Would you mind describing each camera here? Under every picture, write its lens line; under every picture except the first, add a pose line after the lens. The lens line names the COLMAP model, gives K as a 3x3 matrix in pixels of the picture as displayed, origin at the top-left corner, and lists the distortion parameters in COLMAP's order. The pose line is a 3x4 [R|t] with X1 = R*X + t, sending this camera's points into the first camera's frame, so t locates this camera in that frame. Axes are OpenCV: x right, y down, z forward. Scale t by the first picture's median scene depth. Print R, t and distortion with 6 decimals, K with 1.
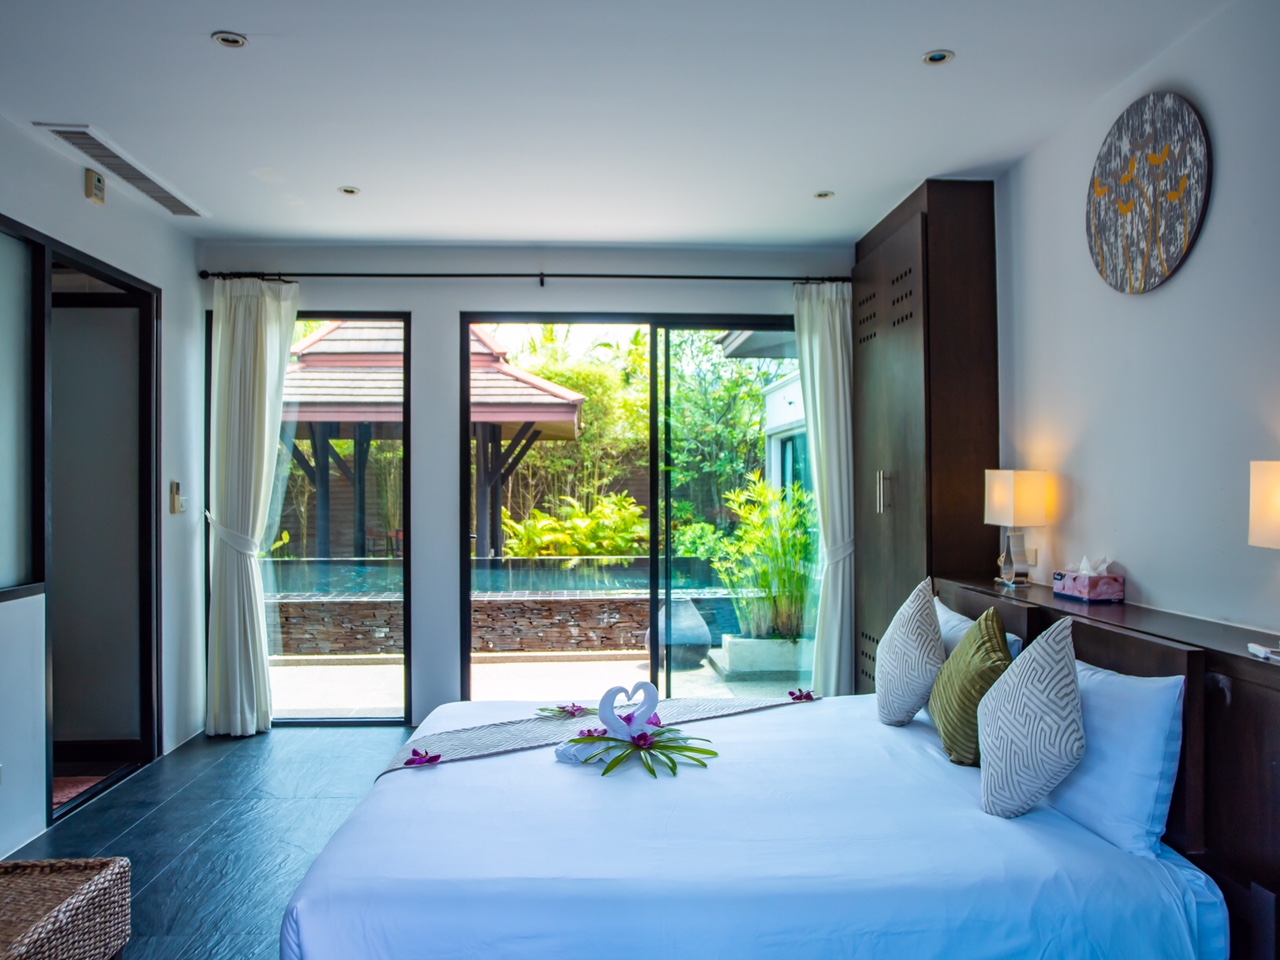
lens RADIAL K [[942.5, 0, 640.0], [0, 942.5, 480.0], [0, 0, 1]] dist [-0.071391, 0.055811]
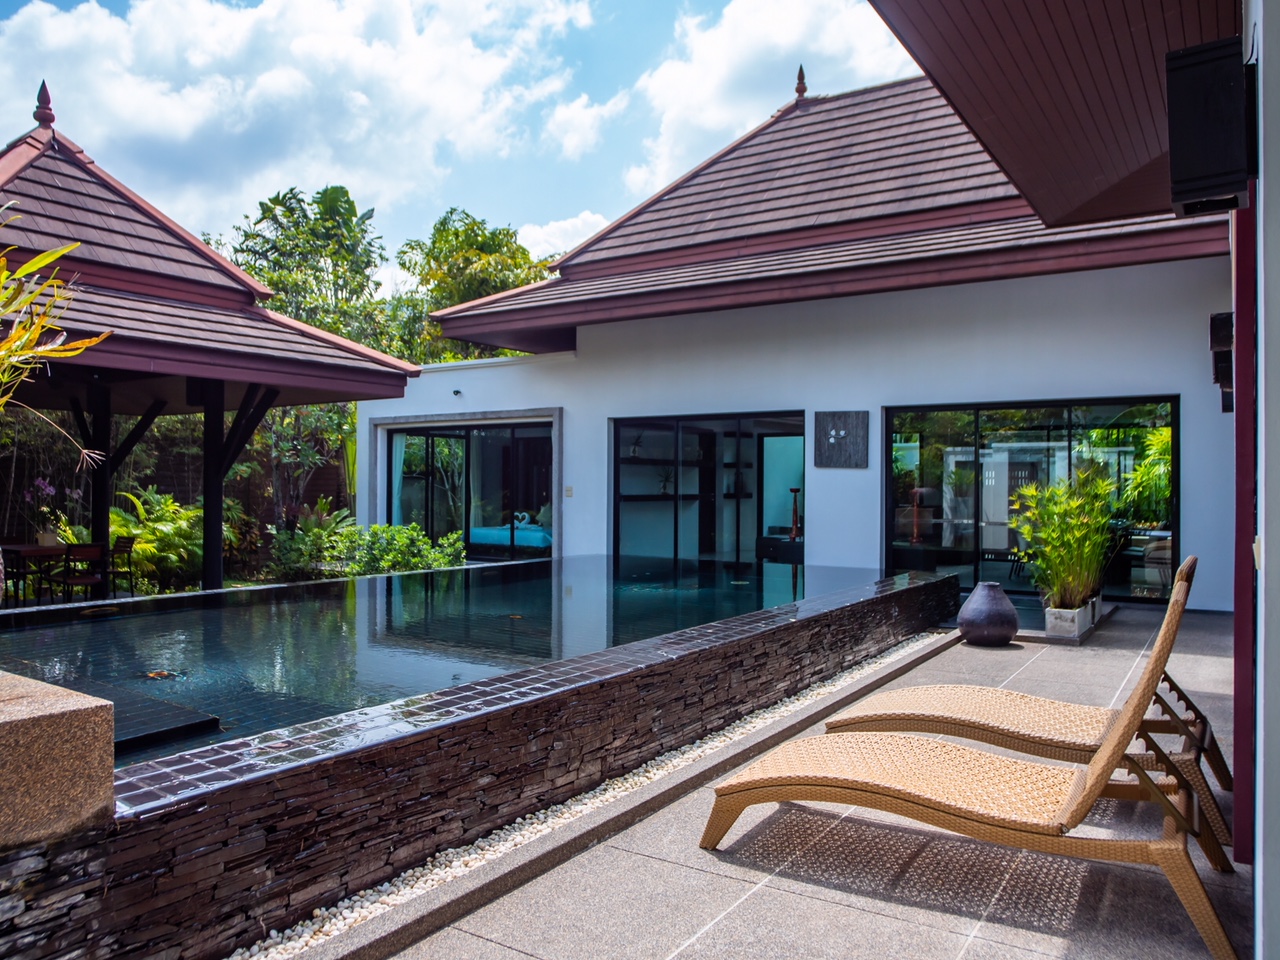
lens RADIAL K [[942.5, 0, 640.0], [0, 942.5, 480.0], [0, 0, 1]] dist [-0.071391, 0.055811]
pose [[0.600738, 0.009738, 0.799386, -2.602160], [-0.013013, 0.999912, -0.002401, 0.030298], [-0.799340, -0.008960, 0.600812, 1.566255]]
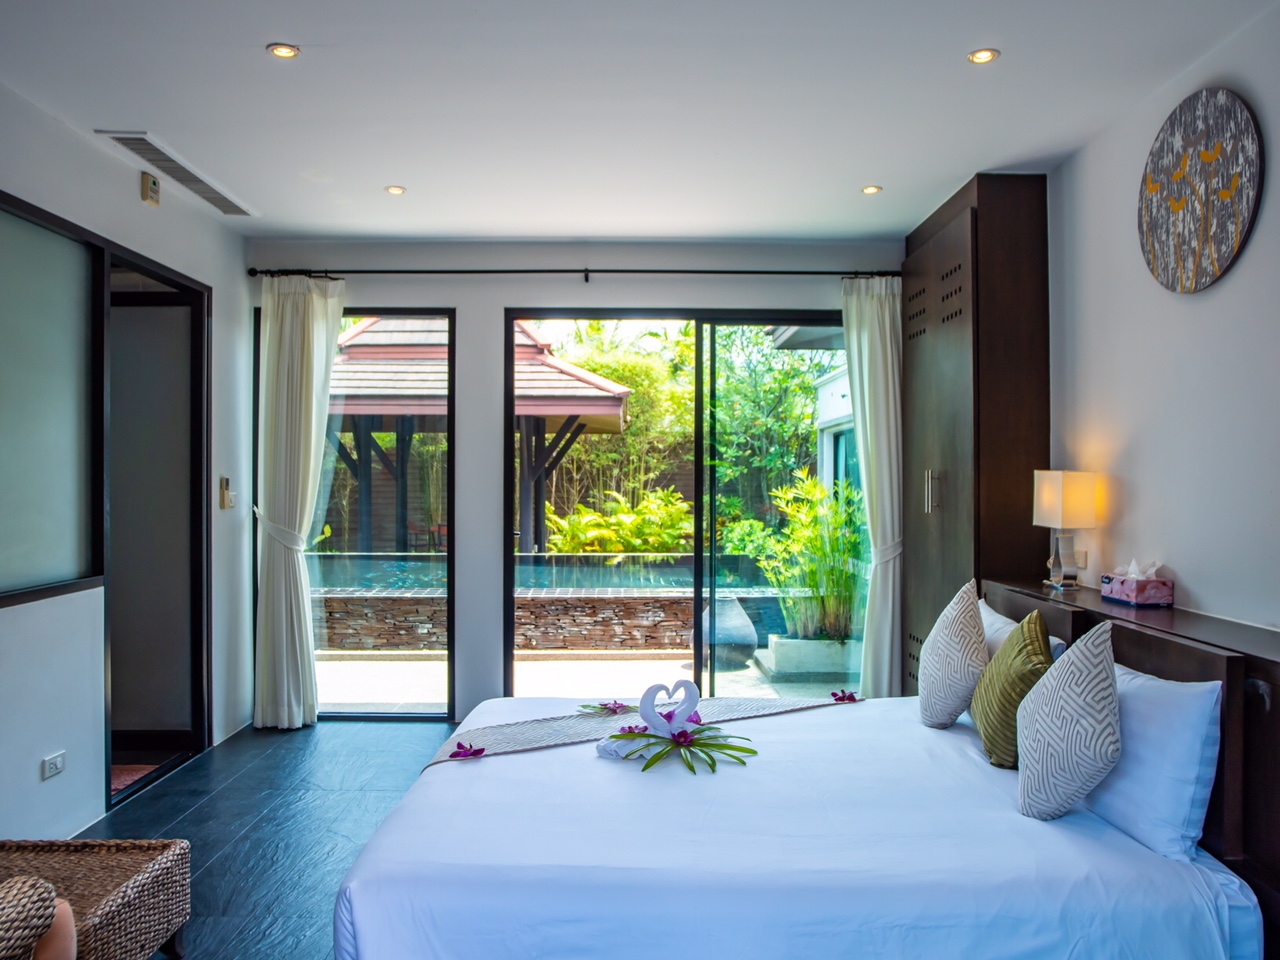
lens RADIAL K [[976.1, 0, 640.0], [0, 976.1, 480.0], [0, 0, 1]] dist [-0.069467, 0.055247]
pose [[0.998759, 0.005161, -0.049527, 0.006611], [-0.004844, 0.999967, 0.006531, -0.006376], [0.049559, -0.006283, 0.998751, -0.043384]]
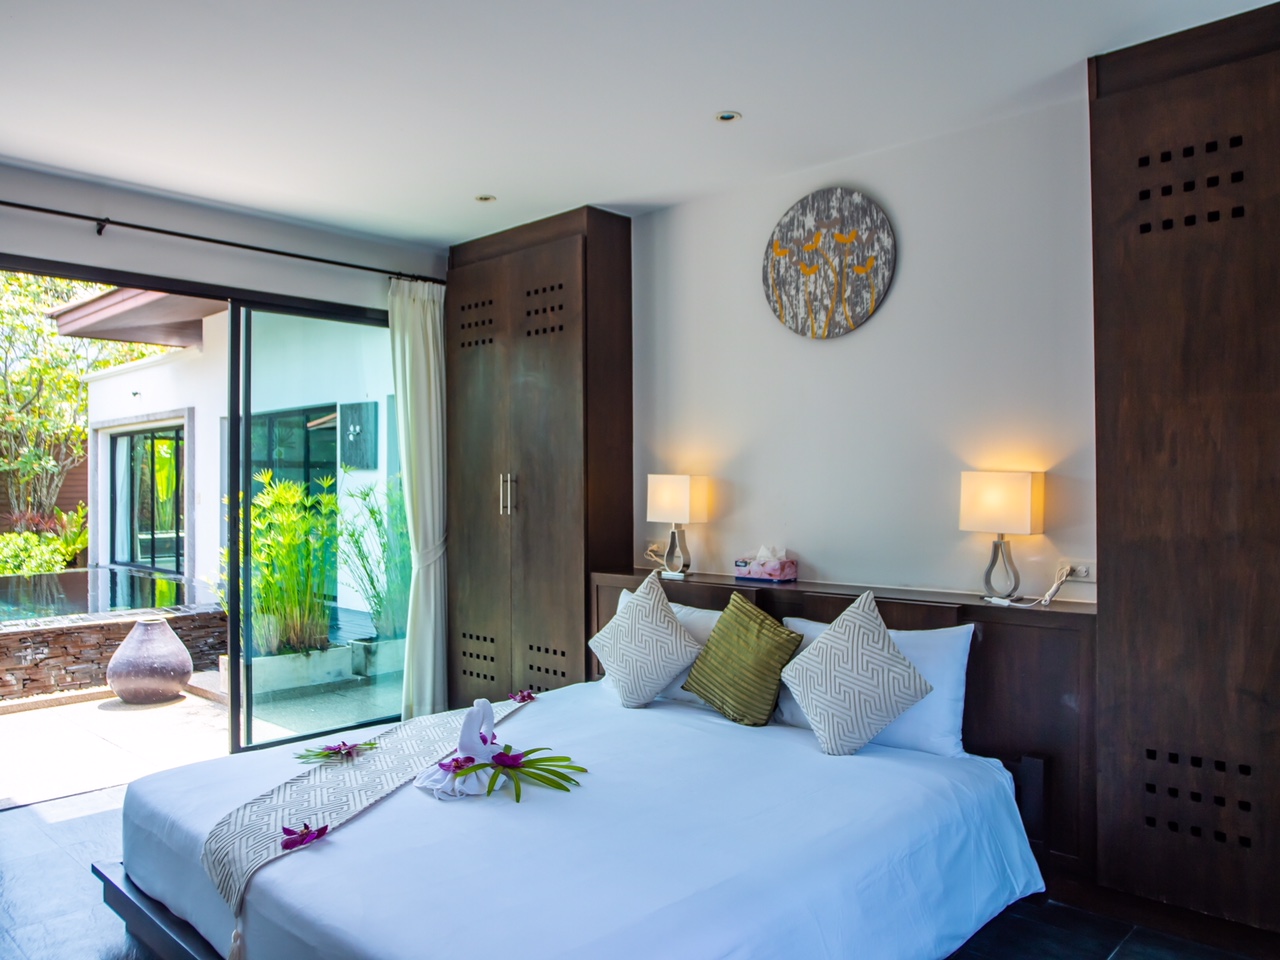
lens RADIAL K [[942.5, 0, 640.0], [0, 942.5, 480.0], [0, 0, 1]] dist [-0.071391, 0.055811]
pose [[0.727407, 0.004998, 0.686188, -0.502752], [-0.003991, 0.999987, -0.003053, -0.000453], [-0.686194, -0.000518, 0.727418, 0.210249]]
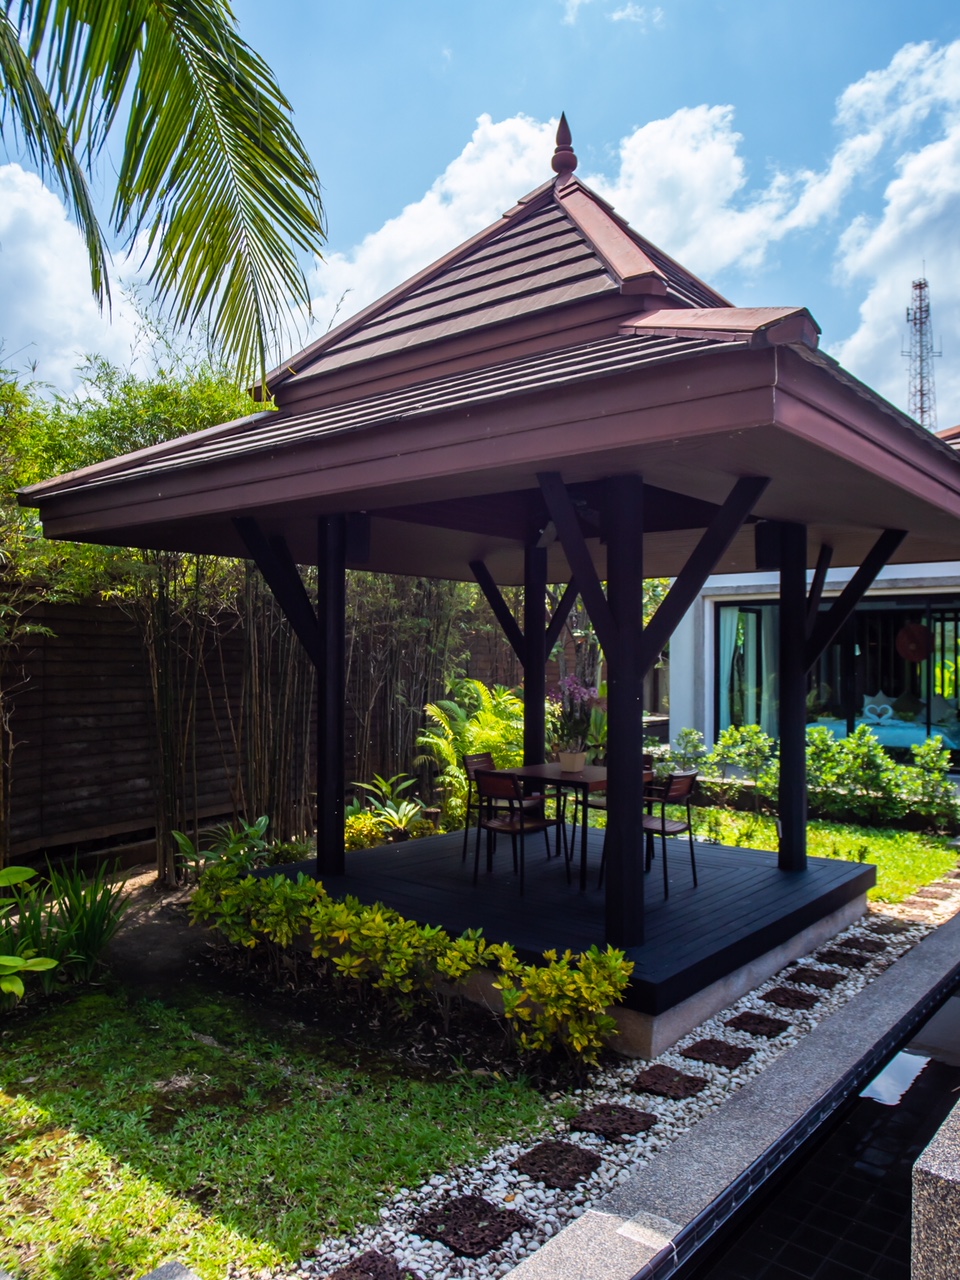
lens RADIAL K [[937.7, 0, 480.0], [0, 937.7, 640.0], [0, 0, 1]] dist [-0.066316, 0.047196]
pose [[0.692855, 0.018371, 0.720843, -3.074061], [-0.013255, 0.999831, -0.012741, -0.006937], [-0.720955, -0.000727, 0.692982, 3.784923]]
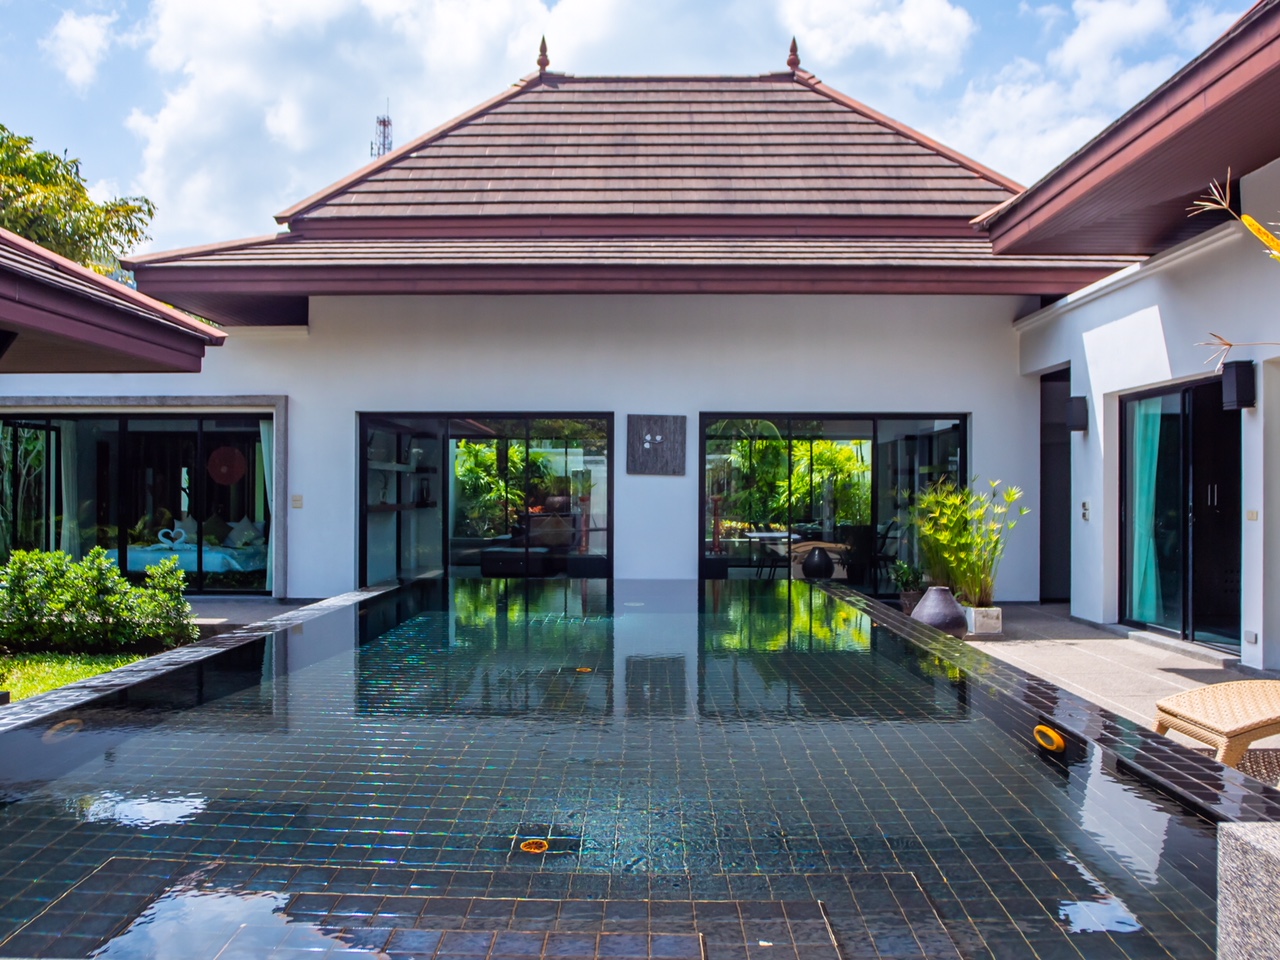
lens RADIAL K [[986.8, 0, 637.5], [0, 986.8, 487.2], [0, 0, 1]] dist [-0.067573, 0.058904]
pose [[0.075002, 0.008822, 0.997144, -2.852643], [-0.011725, 0.999900, -0.007965, 0.039674], [-0.997114, -0.011094, 0.075098, 3.025666]]
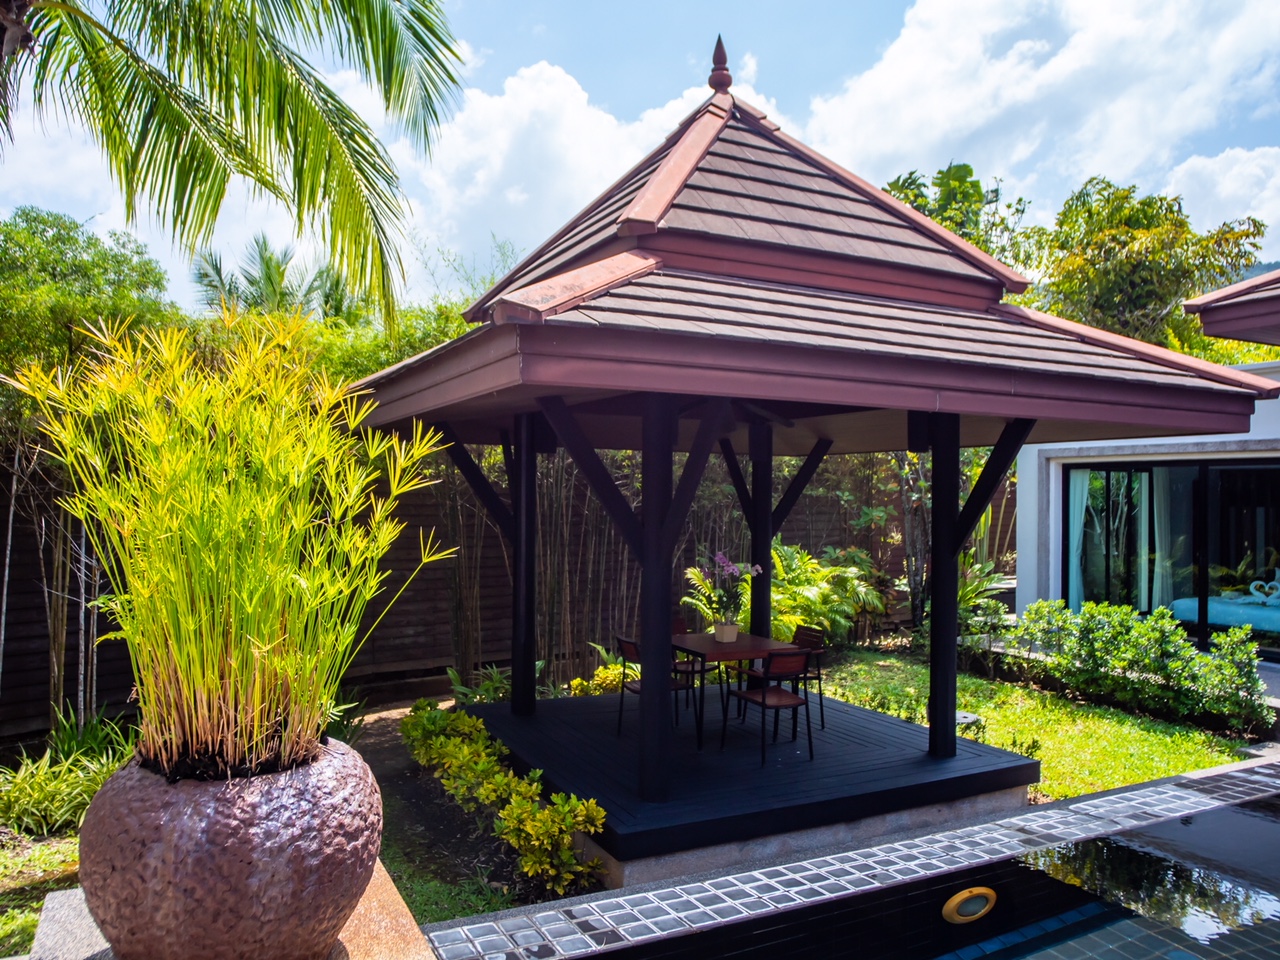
lens RADIAL K [[942.5, 0, 640.0], [0, 942.5, 480.0], [0, 0, 1]] dist [-0.071391, 0.055811]
pose [[0.919505, 0.018913, 0.392622, -2.452801], [-0.017791, 0.999821, -0.006498, -0.129045], [-0.392675, -0.001010, 0.919677, 2.989340]]
